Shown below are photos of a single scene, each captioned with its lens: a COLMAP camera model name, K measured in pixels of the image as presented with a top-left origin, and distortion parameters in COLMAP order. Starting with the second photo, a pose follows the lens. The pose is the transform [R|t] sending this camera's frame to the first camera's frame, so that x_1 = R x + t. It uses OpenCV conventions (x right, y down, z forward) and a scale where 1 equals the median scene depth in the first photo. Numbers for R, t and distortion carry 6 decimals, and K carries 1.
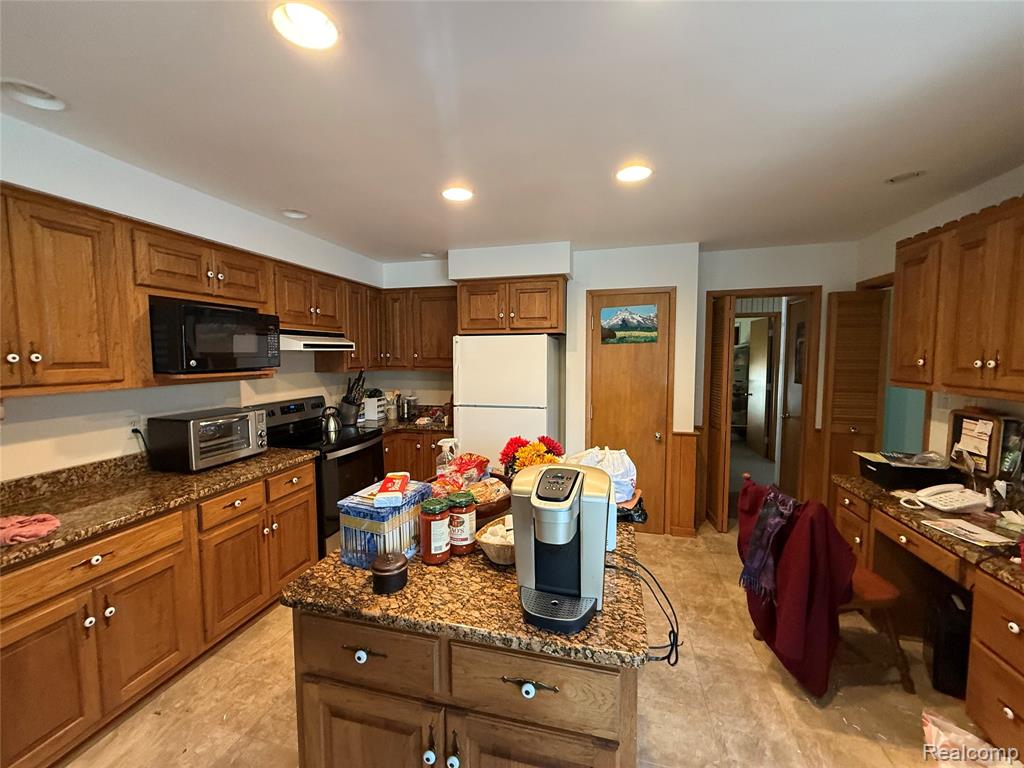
lens RADIAL K [[410.7, 0, 507.8], [0, 410.7, 382.6], [0, 0, 1]] dist [0.001290, 0.000042]
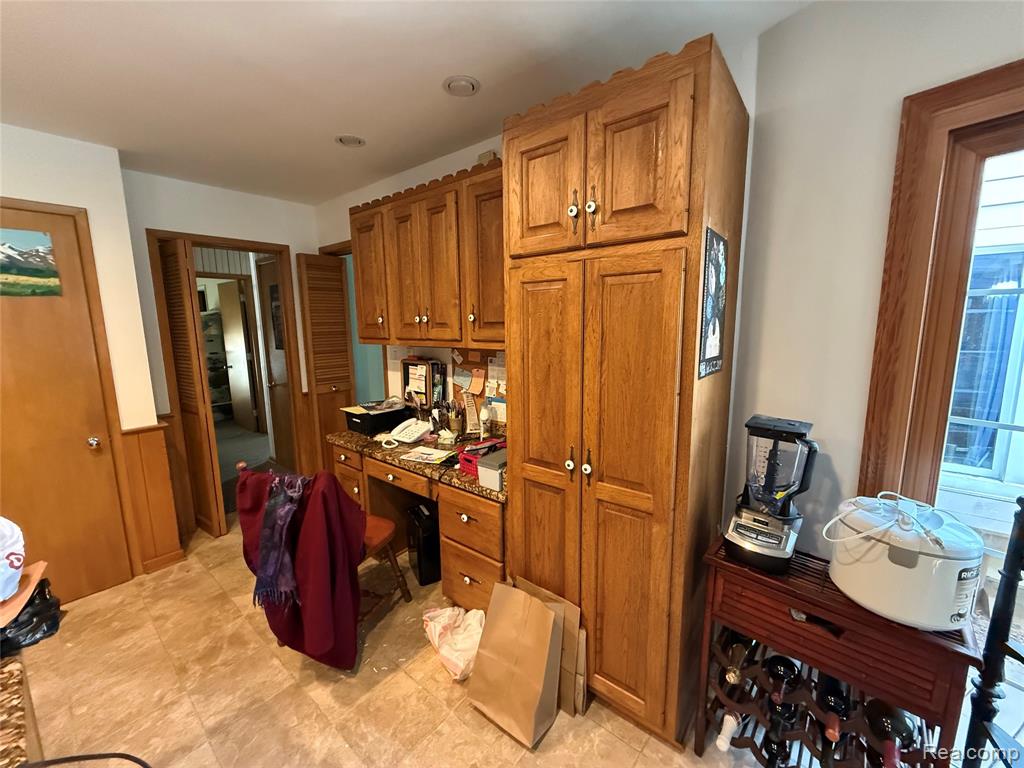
lens RADIAL K [[410.7, 0, 508.1], [0, 410.7, 382.6], [0, 0, 1]] dist [0.001290, 0.000042]
pose [[0.422476, -0.137312, 0.895913, 0.115133], [0.076792, 0.990326, 0.115570, 0.017558], [-0.903115, 0.019973, 0.428933, 0.201931]]
